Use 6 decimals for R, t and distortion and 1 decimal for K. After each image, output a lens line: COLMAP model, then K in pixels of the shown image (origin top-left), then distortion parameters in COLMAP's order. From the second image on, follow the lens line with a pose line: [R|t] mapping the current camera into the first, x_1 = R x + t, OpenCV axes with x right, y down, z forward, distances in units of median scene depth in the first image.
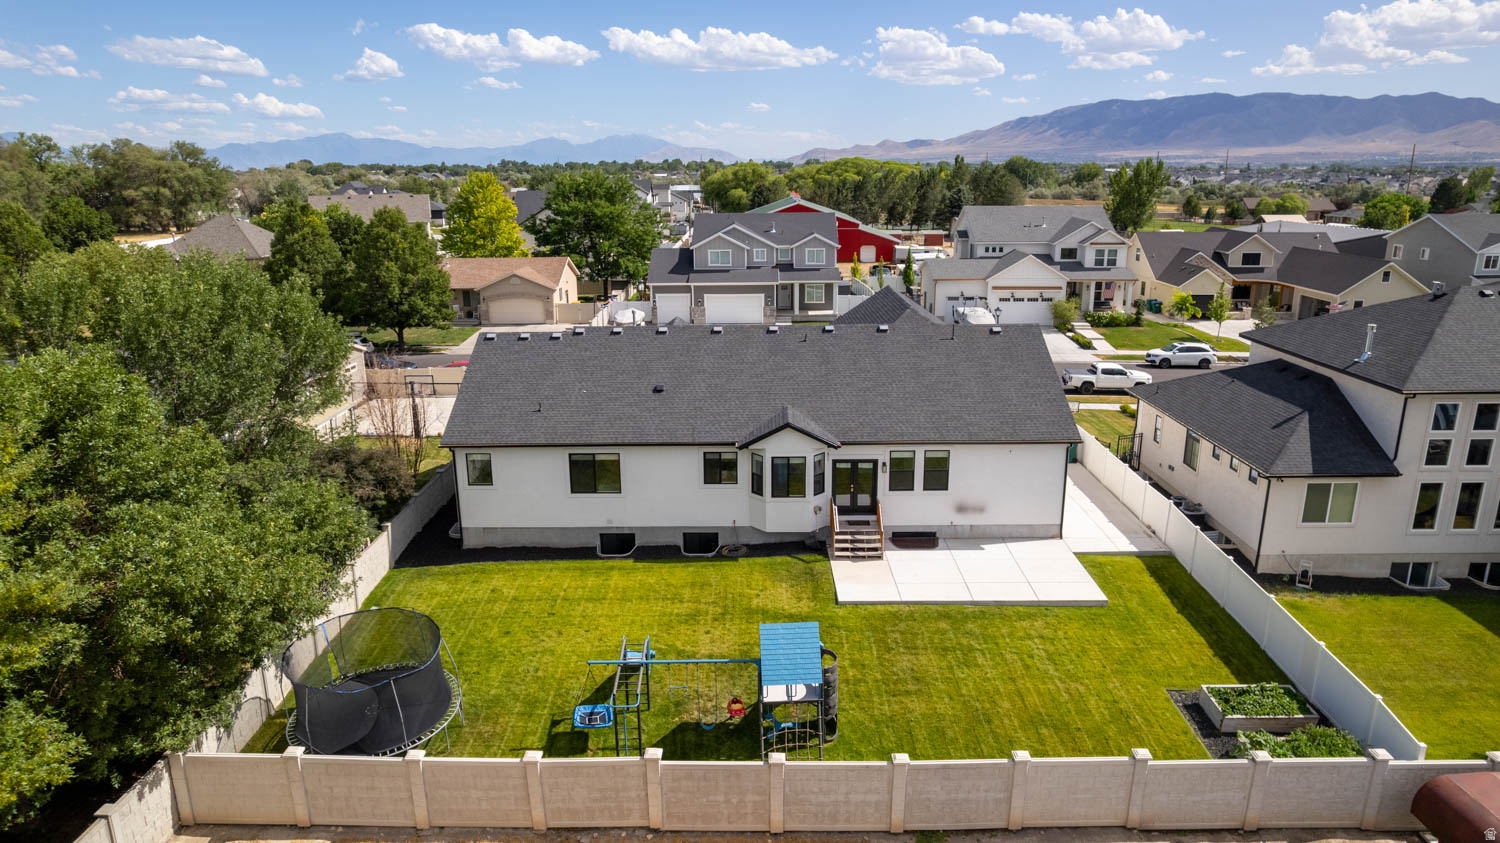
lens RADIAL K [[960.6, 0, 754.4], [0, 960.6, 429.6], [0, 0, 1]] dist [-0.075597, 0.067865]
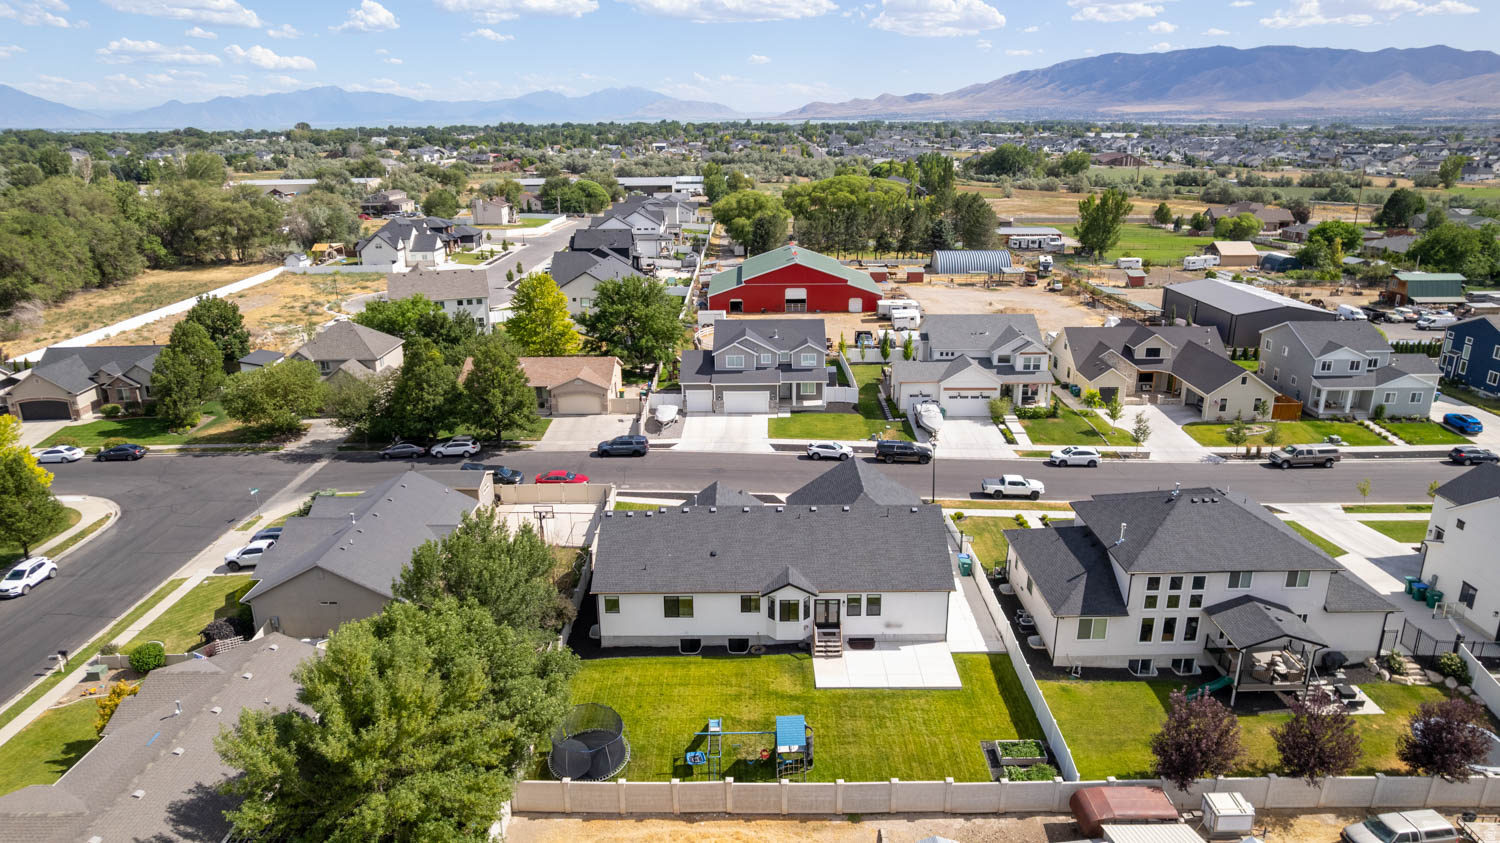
lens RADIAL K [[960.6, 0, 754.6], [0, 960.6, 420.6], [0, 0, 1]] dist [-0.075597, 0.067865]
pose [[0.999998, 0.000414, 0.002160, -0.031172], [-0.000492, 0.999335, 0.036448, -0.353648], [-0.002144, -0.036449, 0.999333, -0.726669]]
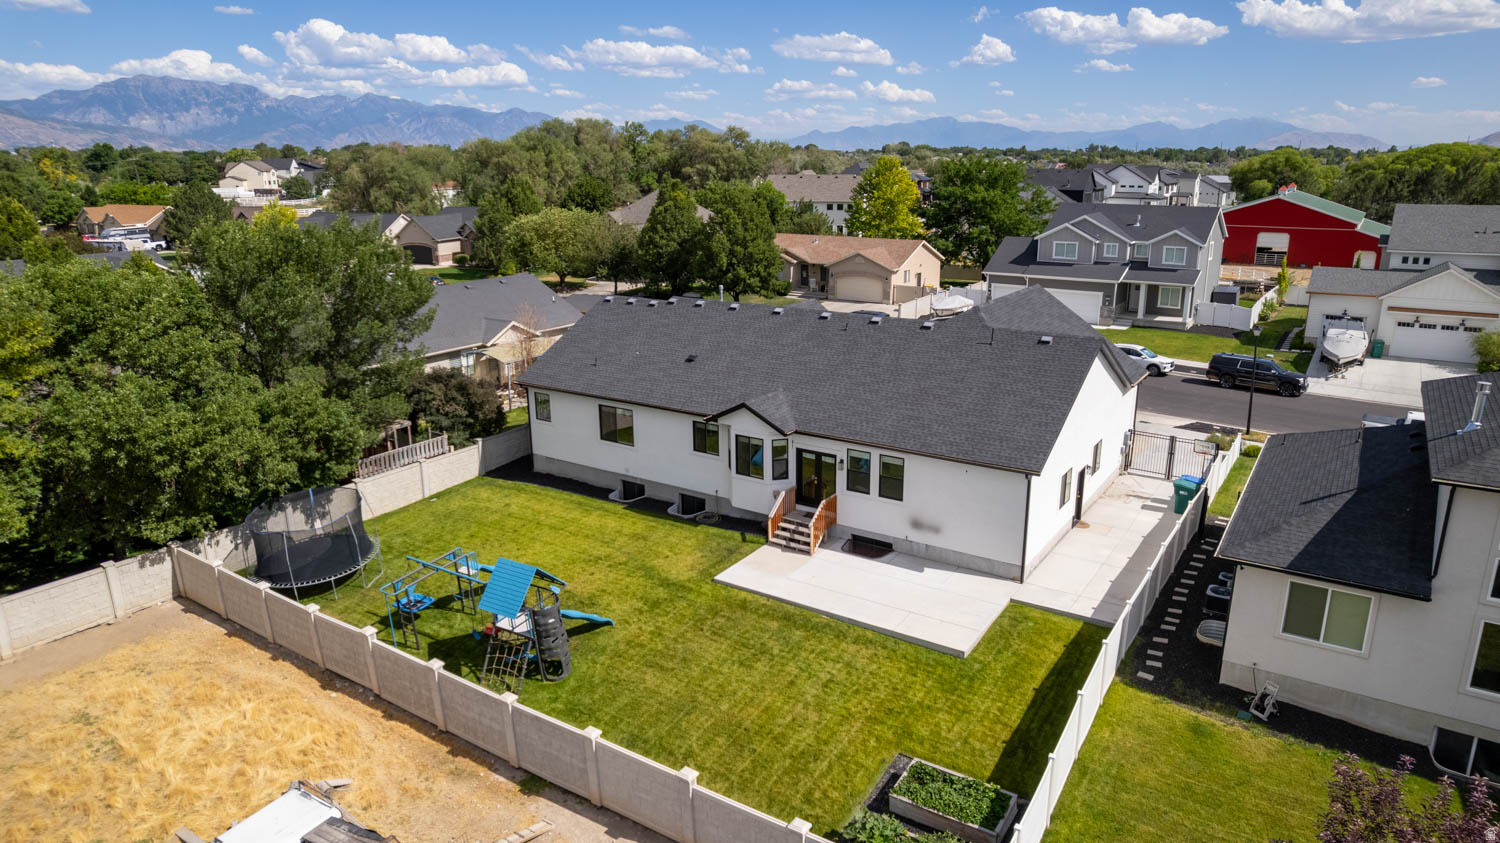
lens RADIAL K [[960.6, 0, 752.0], [0, 960.6, 421.5], [0, 0, 1]] dist [-0.075597, 0.067865]
pose [[0.830562, 0.151572, -0.535903, 0.563392], [-0.147428, 0.987763, 0.050885, -0.038835], [0.537058, 0.036744, 0.842745, 0.134095]]
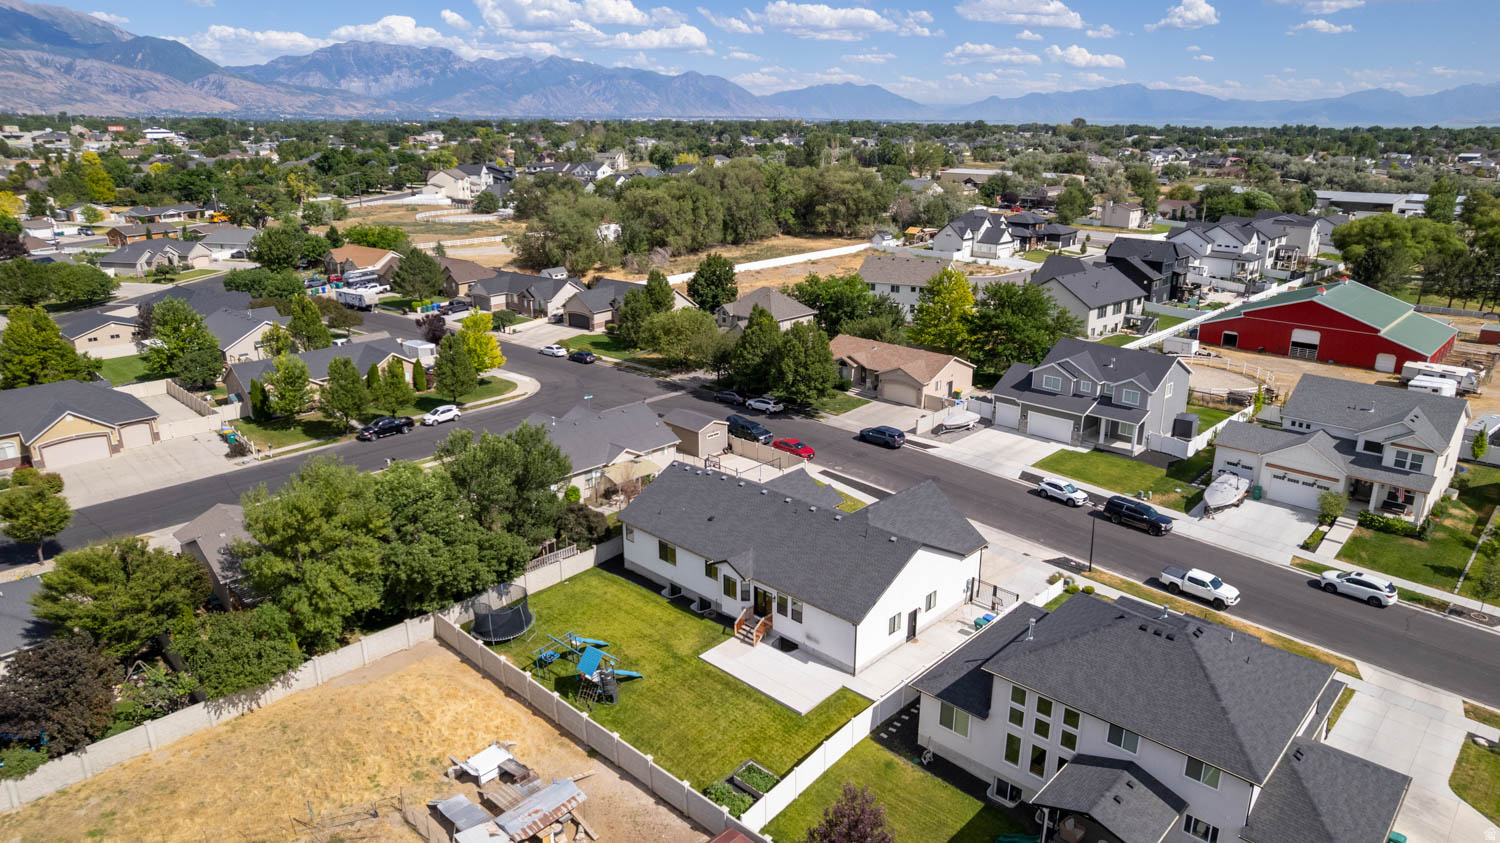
lens RADIAL K [[960.6, 0, 756.3], [0, 960.6, 425.1], [0, 0, 1]] dist [-0.075597, 0.067865]
pose [[0.724651, 0.219933, -0.653078, 1.189647], [-0.191334, 0.974655, 0.115925, -0.471191], [0.662021, 0.040951, 0.748365, -0.368035]]
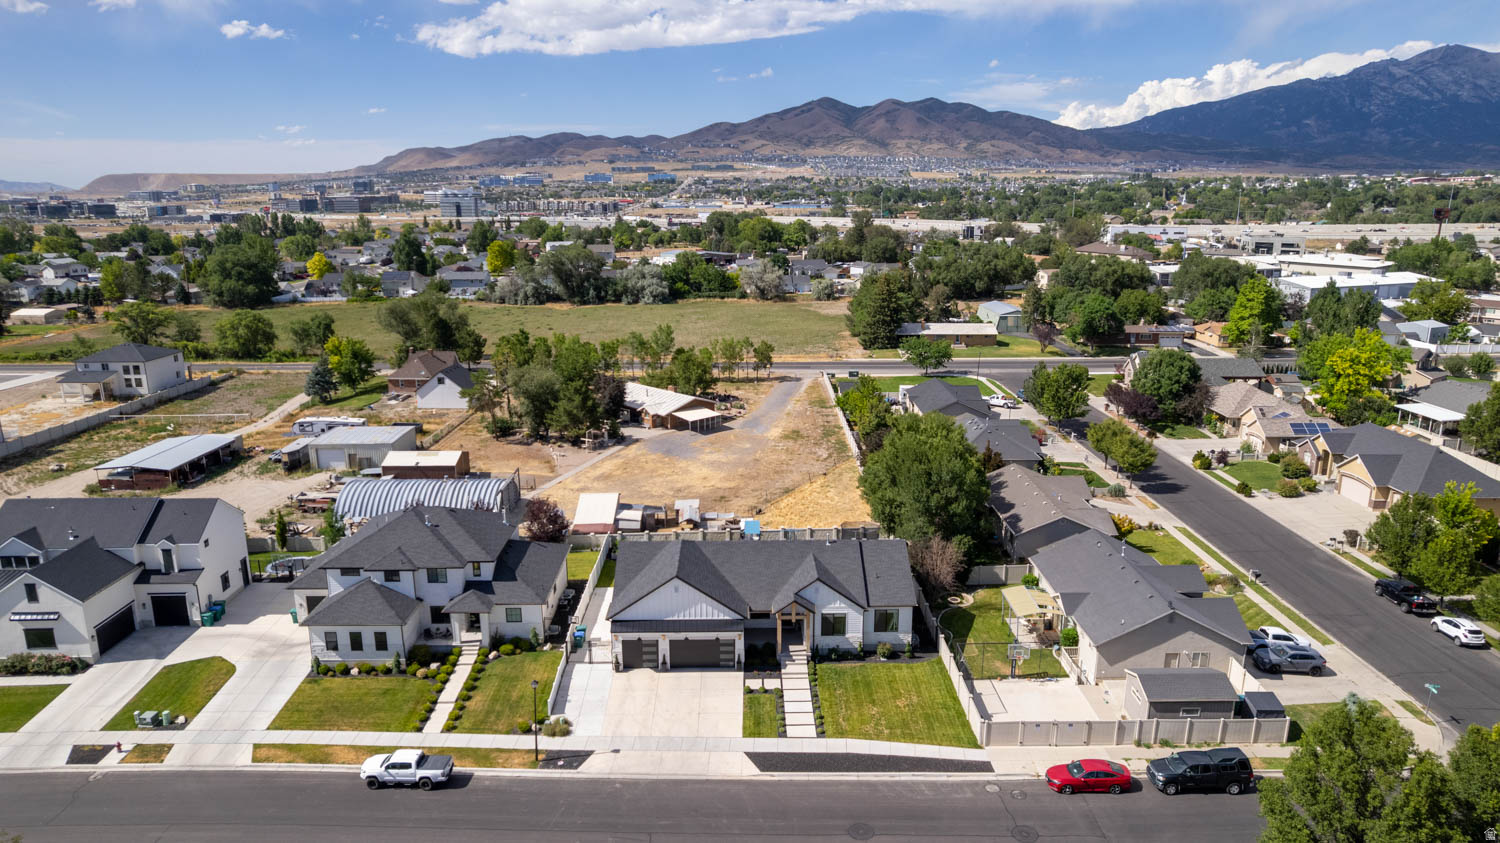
lens RADIAL K [[960.6, 0, 755.7], [0, 960.6, 424.3], [0, 0, 1]] dist [-0.075597, 0.067865]
pose [[-0.999834, 0.012970, -0.012834, 0.046291], [0.005007, 0.871391, 0.490564, -1.421939], [0.017546, 0.490418, -0.871311, 2.893295]]
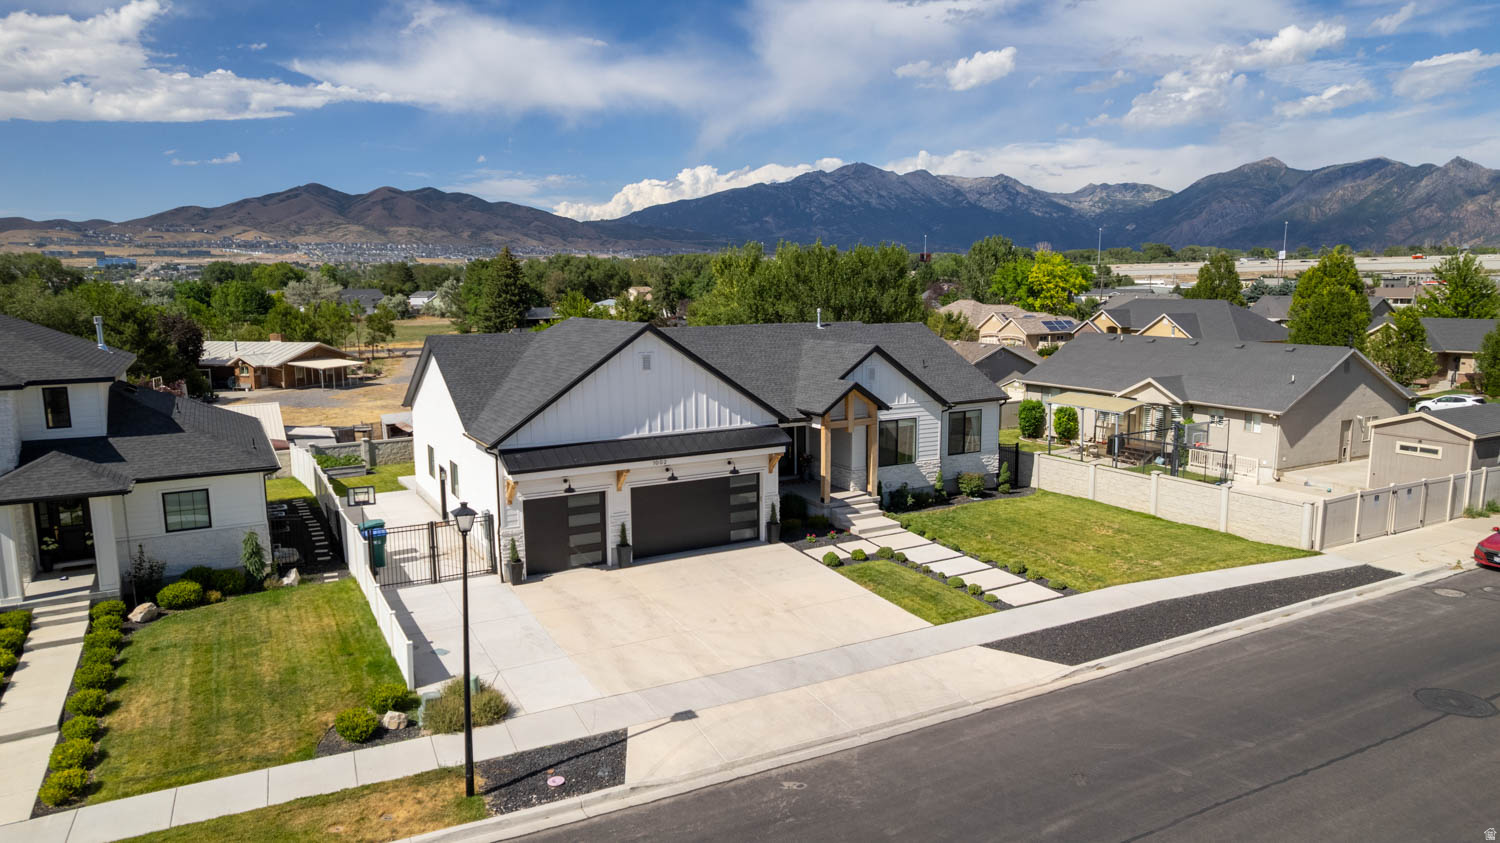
lens RADIAL K [[960.6, 0, 754.1], [0, 960.6, 415.8], [0, 0, 1]] dist [-0.075597, 0.067865]
pose [[-0.870135, 0.081979, -0.485947, 0.523945], [-0.119689, 0.921389, 0.369752, -0.450247], [0.478058, 0.379896, -0.791921, 2.090007]]
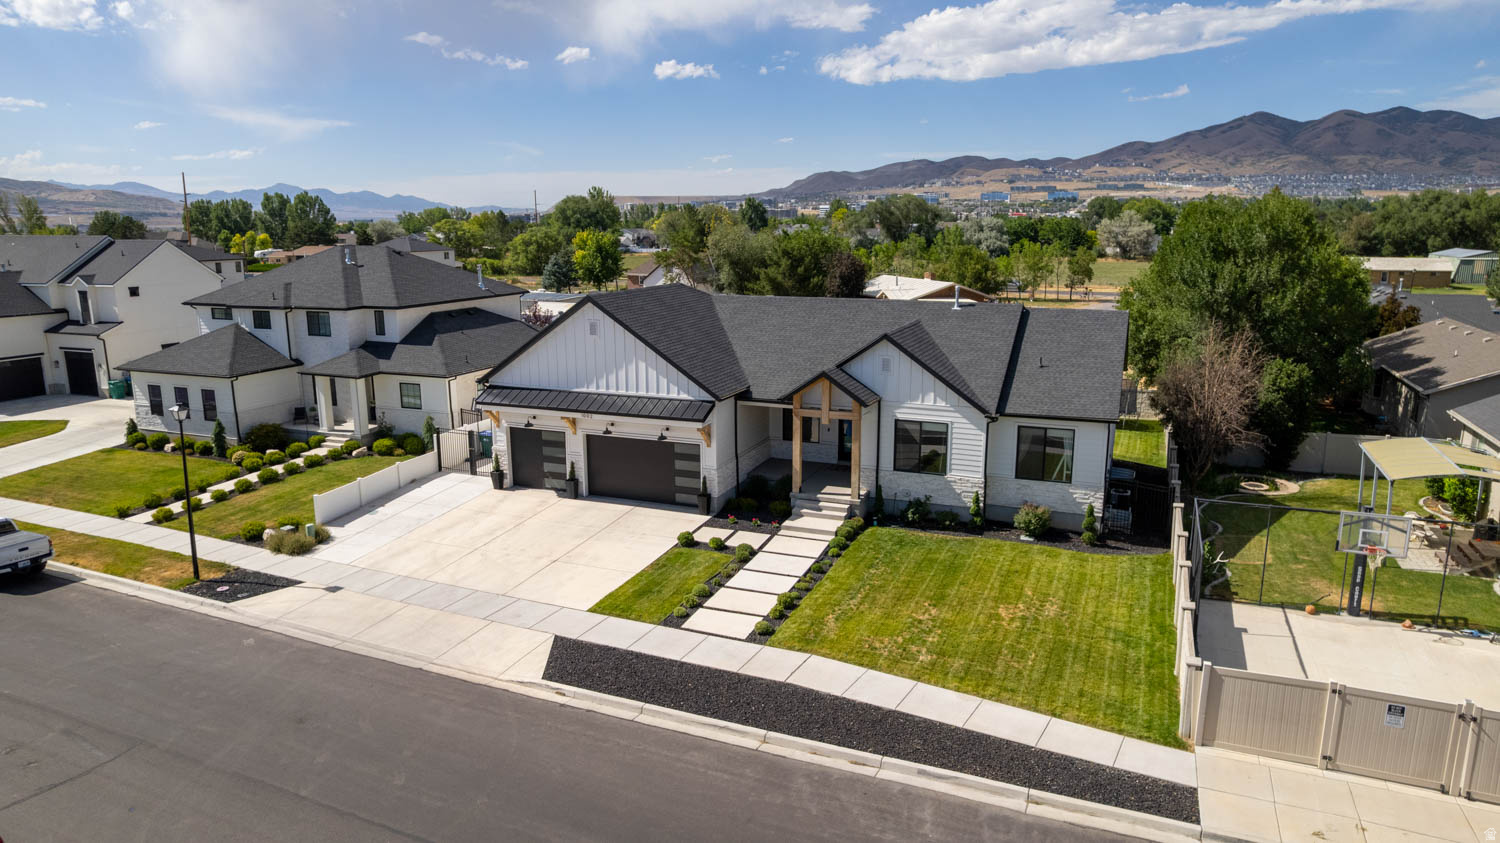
lens RADIAL K [[960.6, 0, 754.7], [0, 960.6, 434.2], [0, 0, 1]] dist [-0.075597, 0.067865]
pose [[-0.925062, -0.072978, 0.372740, -0.340269], [0.112417, 0.884789, 0.452228, -0.495916], [-0.362799, 0.460241, -0.810281, 2.134557]]
